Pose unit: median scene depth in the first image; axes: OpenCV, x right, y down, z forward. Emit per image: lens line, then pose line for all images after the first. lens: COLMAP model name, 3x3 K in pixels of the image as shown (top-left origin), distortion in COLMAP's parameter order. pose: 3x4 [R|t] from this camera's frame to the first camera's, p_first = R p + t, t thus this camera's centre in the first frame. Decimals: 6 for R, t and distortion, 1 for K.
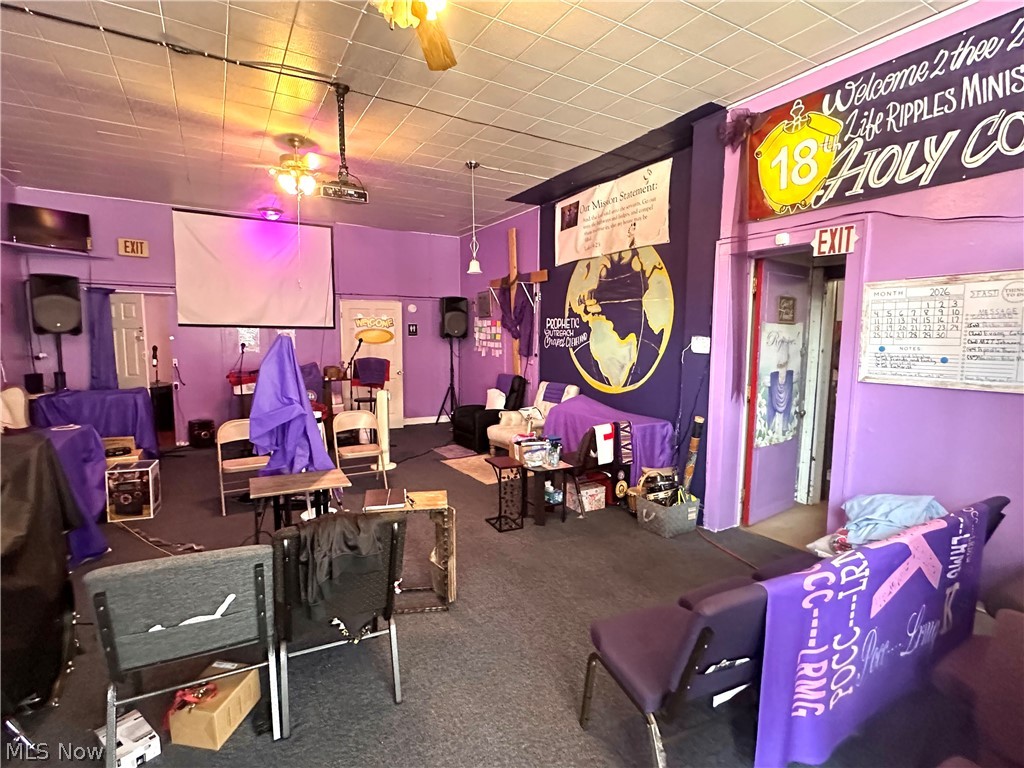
lens RADIAL K [[504.9, 0, 510.7], [0, 504.9, 382.6], [0, 0, 1]] dist [-0.002694, -0.000100]
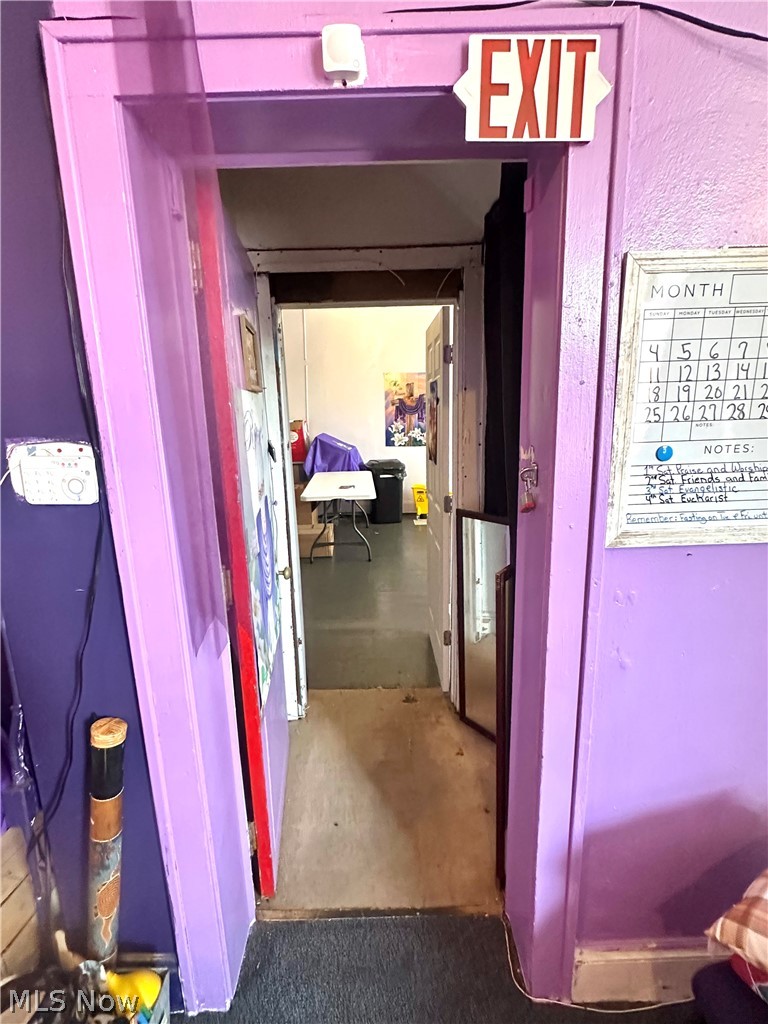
lens RADIAL K [[504.9, 0, 382.3], [0, 504.9, 512.7], [0, 0, 1]] dist [-0.002694, -0.000100]
pose [[0.499450, -0.205628, 0.841586, 0.305303], [0.114580, 0.978569, 0.171099, -0.103146], [-0.858732, 0.010974, 0.512307, 0.925782]]
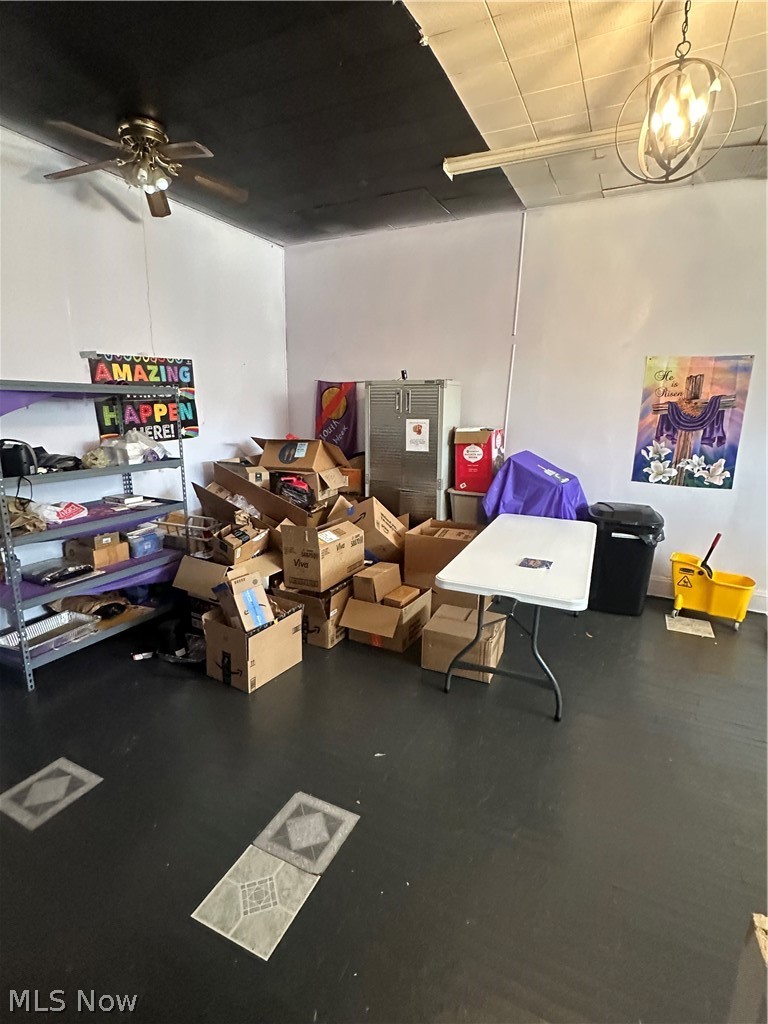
lens RADIAL K [[504.9, 0, 382.4], [0, 504.9, 508.8], [0, 0, 1]] dist [-0.002694, -0.000100]
pose [[0.837598, -0.109479, 0.535204, 0.414351], [0.043726, 0.990005, 0.134080, -0.109100], [-0.544534, -0.088903, 0.834014, 0.985363]]
